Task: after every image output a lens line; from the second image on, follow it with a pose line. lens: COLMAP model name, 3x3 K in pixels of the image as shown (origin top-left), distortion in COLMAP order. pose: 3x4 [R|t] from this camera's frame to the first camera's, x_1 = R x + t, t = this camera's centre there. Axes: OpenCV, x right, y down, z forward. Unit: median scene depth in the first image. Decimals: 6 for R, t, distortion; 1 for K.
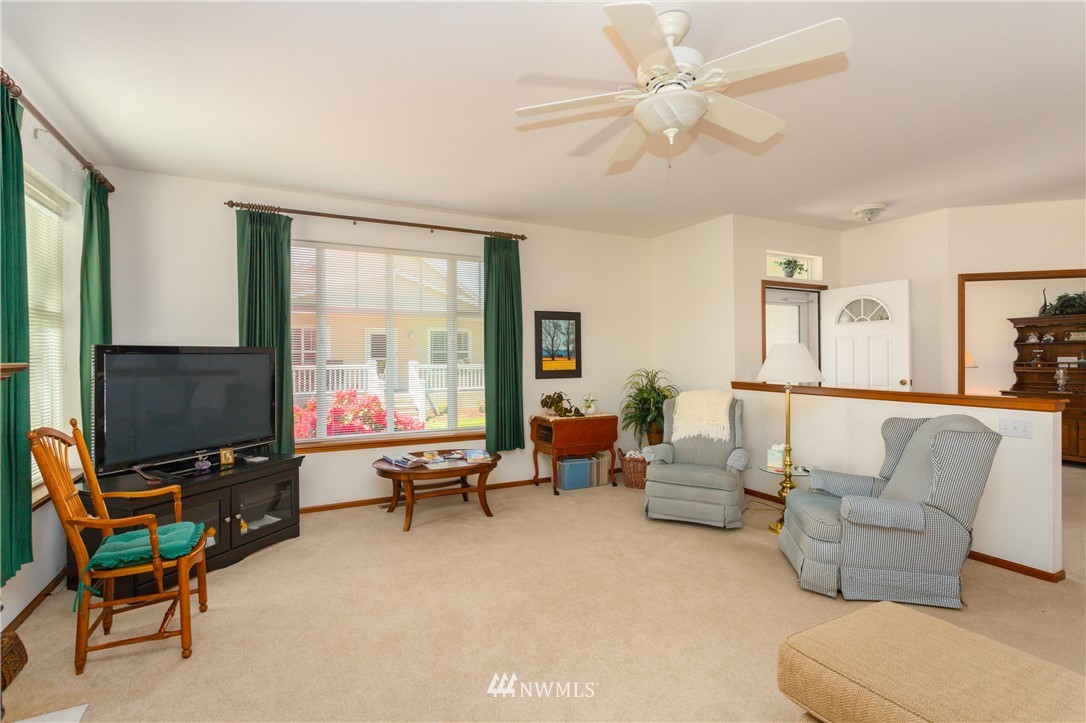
lens RADIAL K [[522.1, 0, 540.7], [0, 522.1, 355.0], [0, 0, 1]] dist [0.026464, 0.000750]
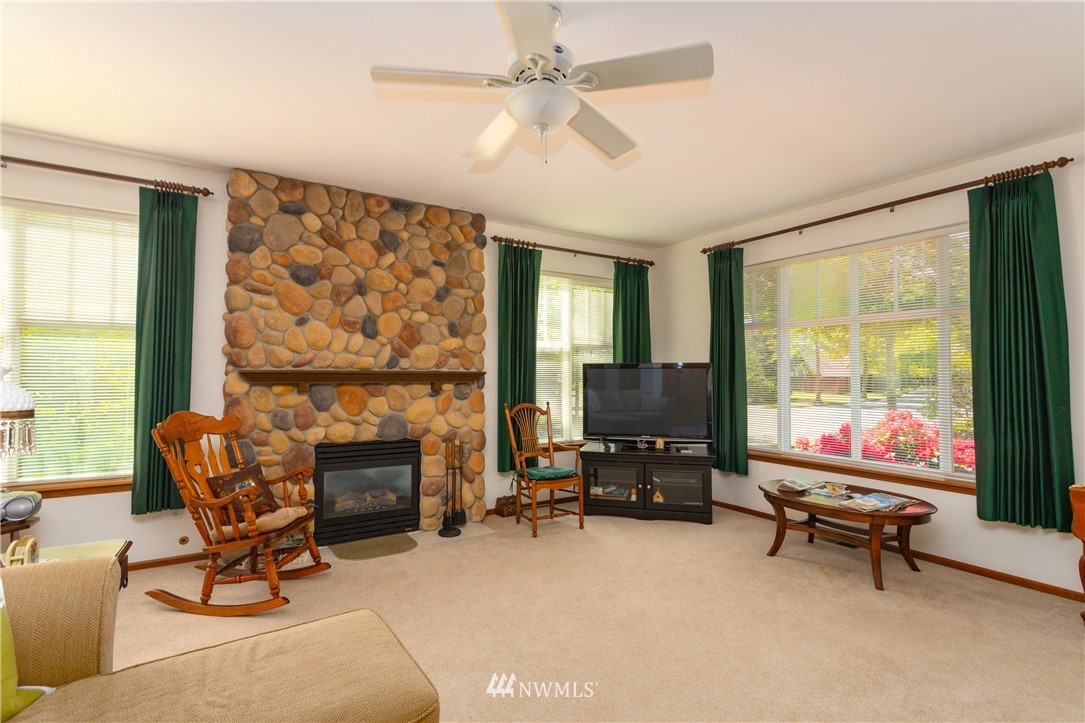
lens RADIAL K [[521.6, 0, 537.7], [0, 521.6, 359.6], [0, 0, 1]] dist [0.026464, 0.000750]
pose [[0.099064, -0.024938, -0.994769, 0.626756], [-0.001762, 0.999680, -0.025236, 0.009102], [0.995080, 0.004252, 0.098988, 0.476272]]
